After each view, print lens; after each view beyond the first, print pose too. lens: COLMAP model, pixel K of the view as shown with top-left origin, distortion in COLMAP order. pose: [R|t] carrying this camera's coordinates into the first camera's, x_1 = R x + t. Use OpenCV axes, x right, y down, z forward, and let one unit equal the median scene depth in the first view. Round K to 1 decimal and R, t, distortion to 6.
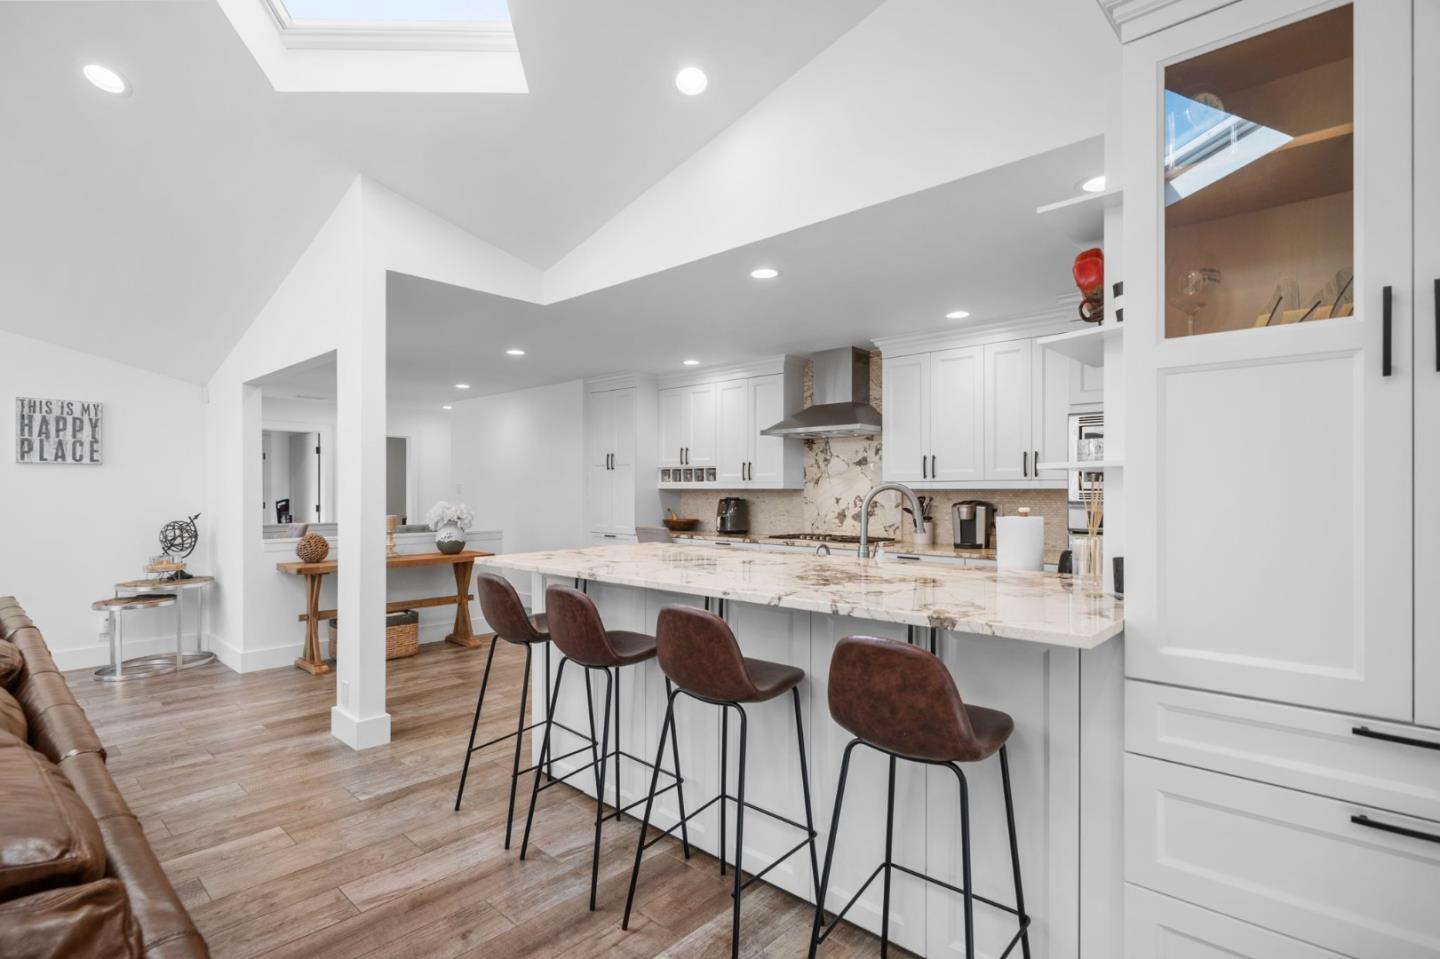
lens RADIAL K [[701.0, 0, 718.3], [0, 701.0, 485.5], [0, 0, 1]] dist [0.000254, 0.000002]
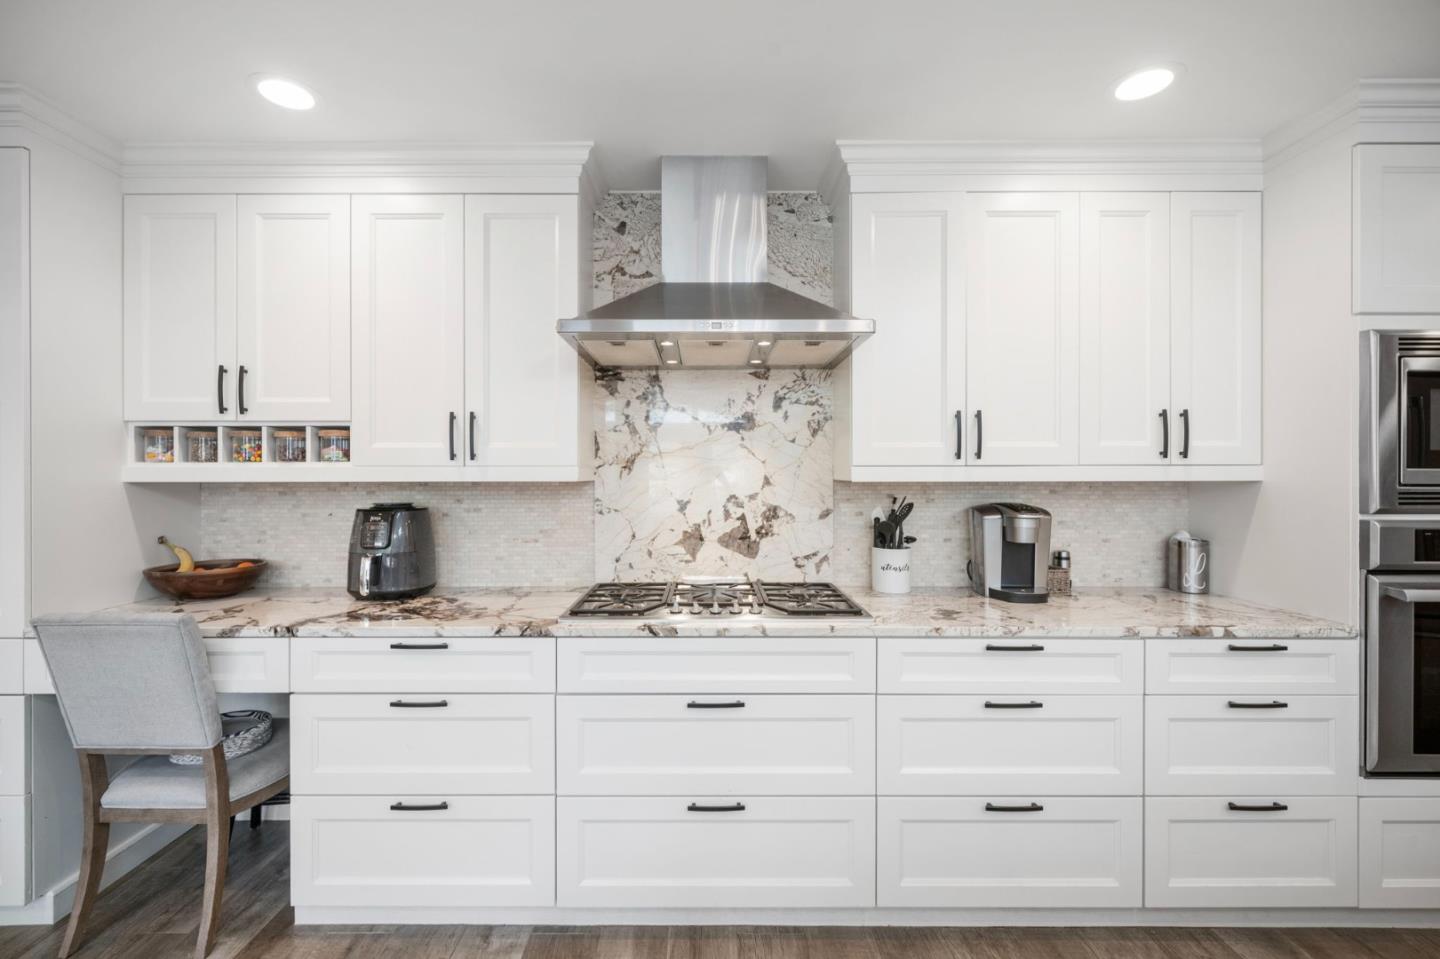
lens RADIAL K [[636.7, 0, 725.7], [0, 636.7, 474.2], [0, 0, 1]] dist [-0.001538, 0.000112]
pose [[0.740647, -0.002186, 0.671891, -0.087590], [-0.002330, 0.999980, 0.005821, -0.001771], [-0.671890, -0.005877, 0.740627, 0.652958]]
